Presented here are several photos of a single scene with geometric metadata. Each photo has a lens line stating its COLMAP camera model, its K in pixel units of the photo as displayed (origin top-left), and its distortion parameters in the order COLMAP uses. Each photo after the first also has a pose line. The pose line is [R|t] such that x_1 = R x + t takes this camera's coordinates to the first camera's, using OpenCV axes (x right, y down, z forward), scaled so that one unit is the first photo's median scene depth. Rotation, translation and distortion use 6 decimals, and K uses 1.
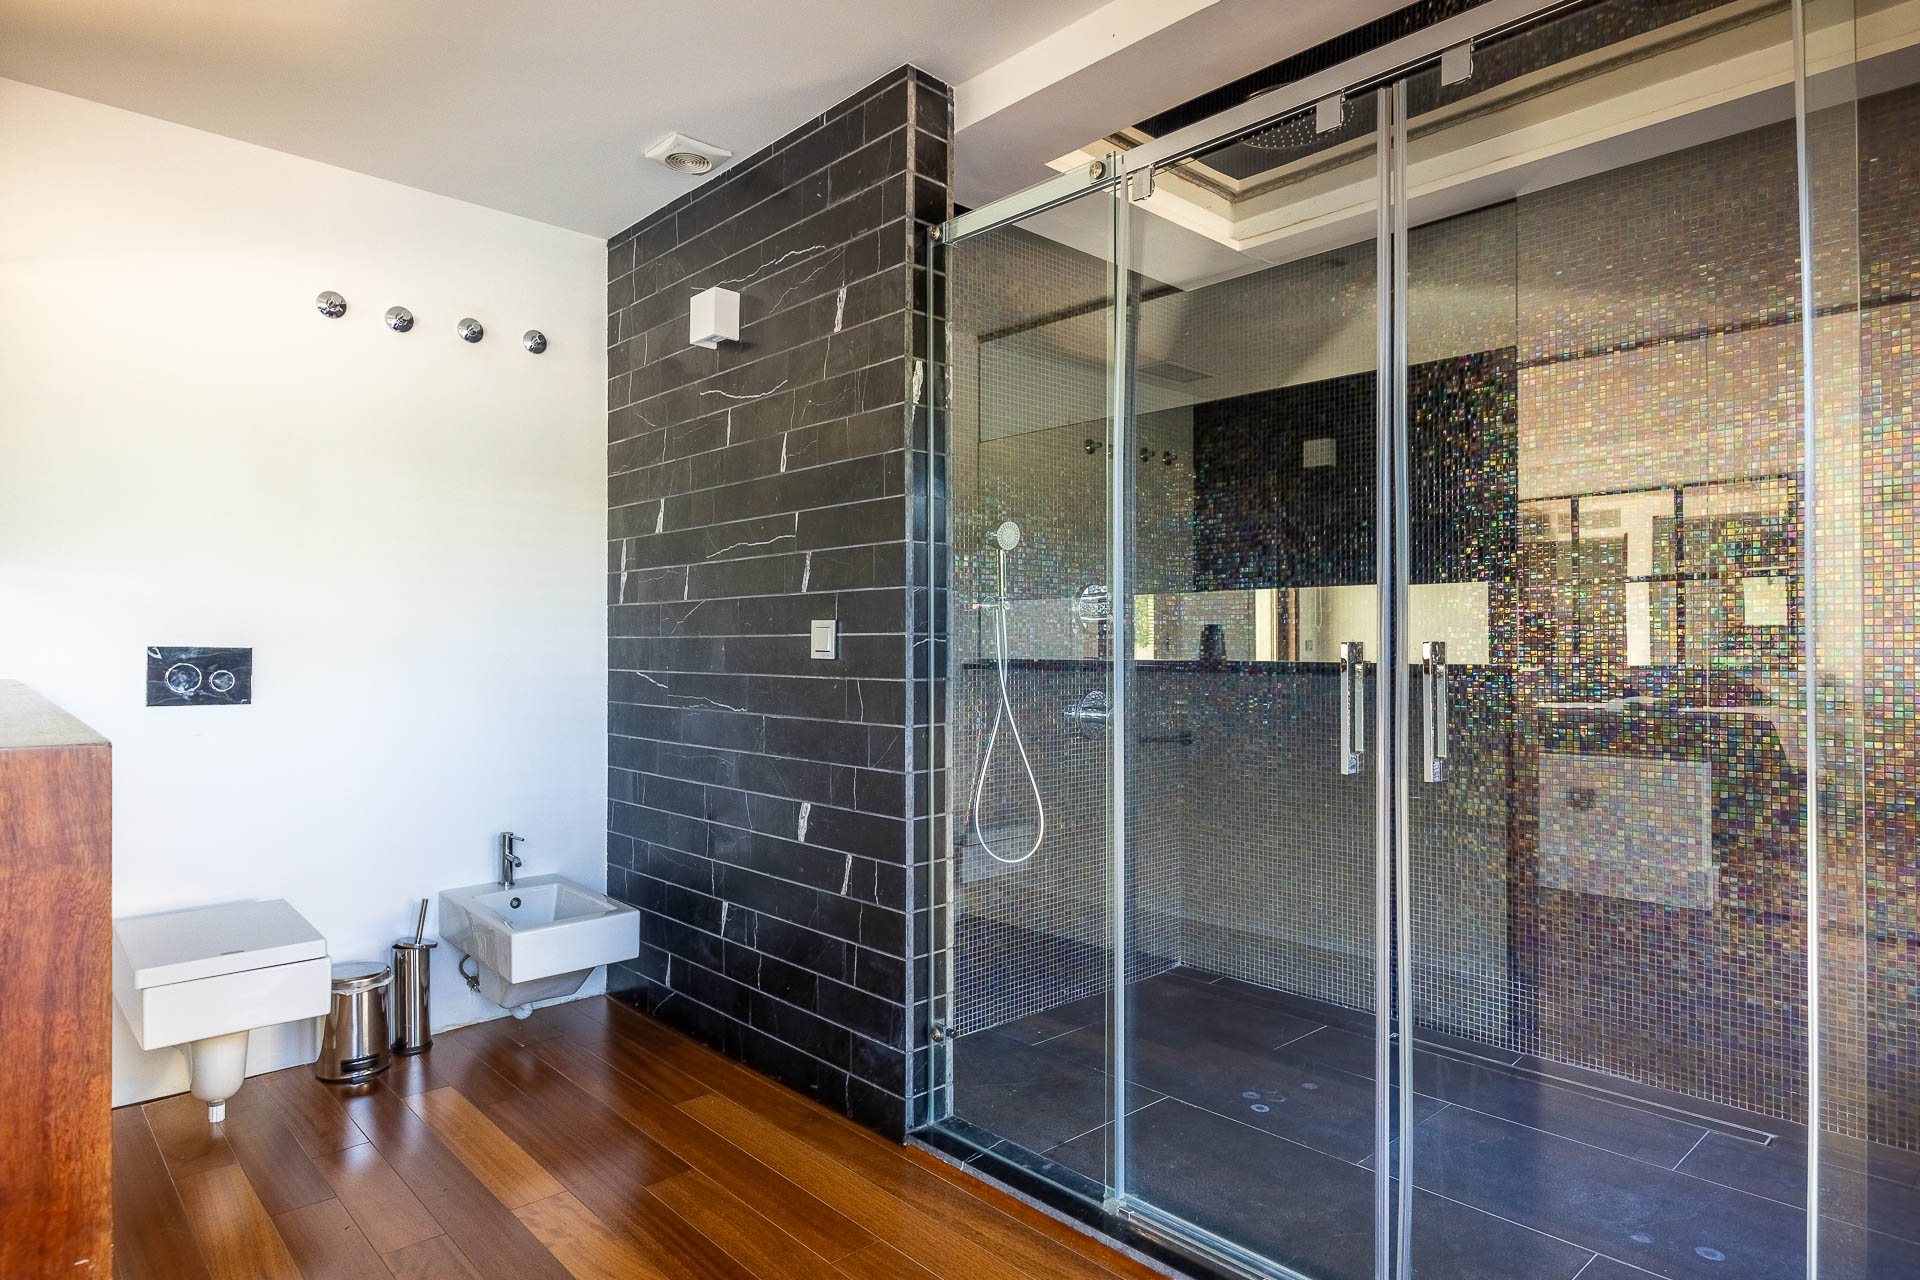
lens RADIAL K [[1120.4, 0, 960.0], [0, 1120.4, 640.0], [0, 0, 1]] dist [-0.018258, -0.000732]
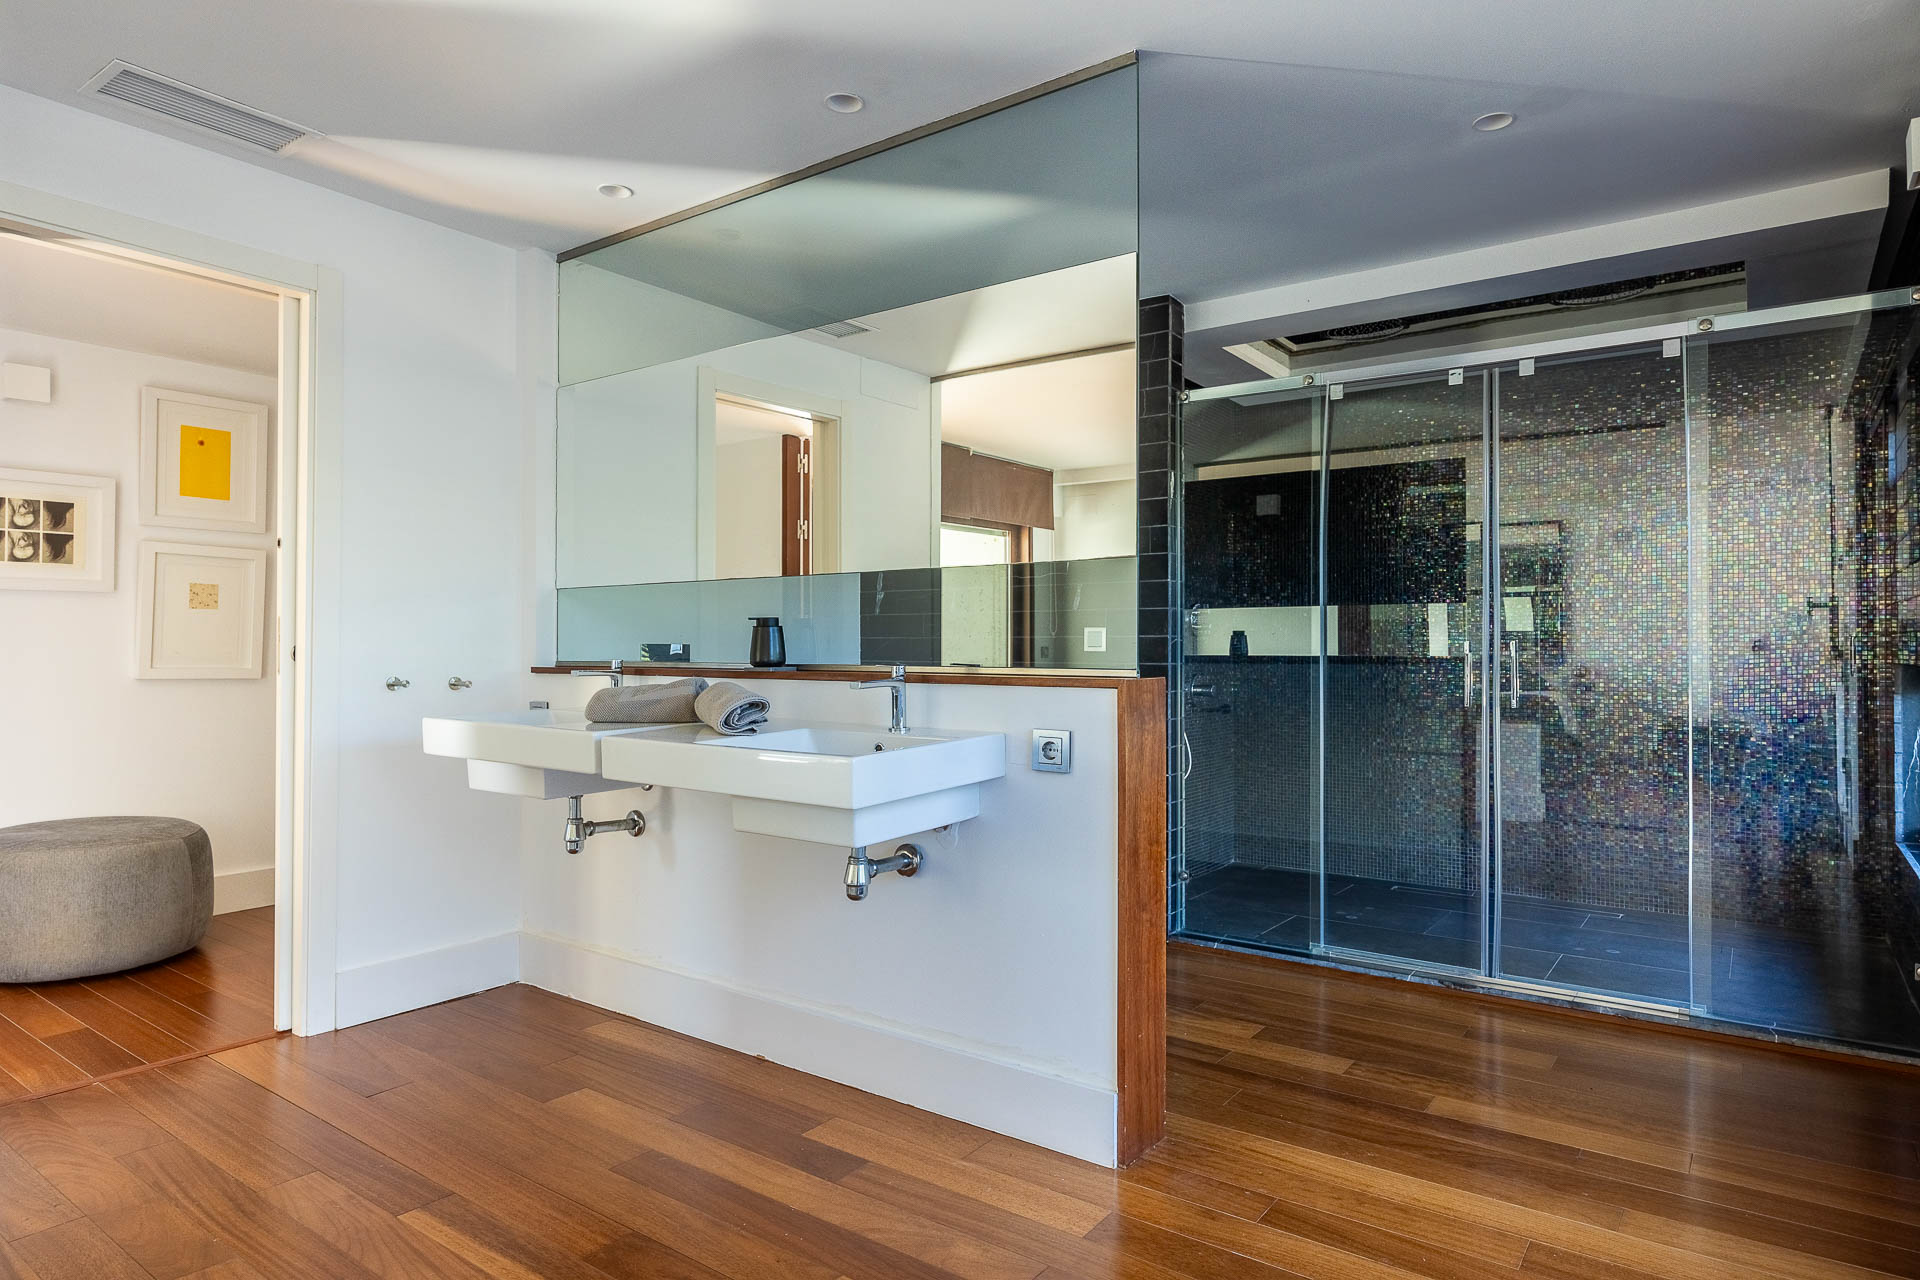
lens RADIAL K [[1099.6, 0, 970.5], [0, 1099.6, 640.4], [0, 0, 1]] dist [-0.007922, -0.000497]
pose [[0.982092, 0.003542, 0.188369, -0.618742], [-0.003024, 0.999991, -0.003038, 0.006799], [-0.188378, 0.002414, 0.982094, -0.531901]]
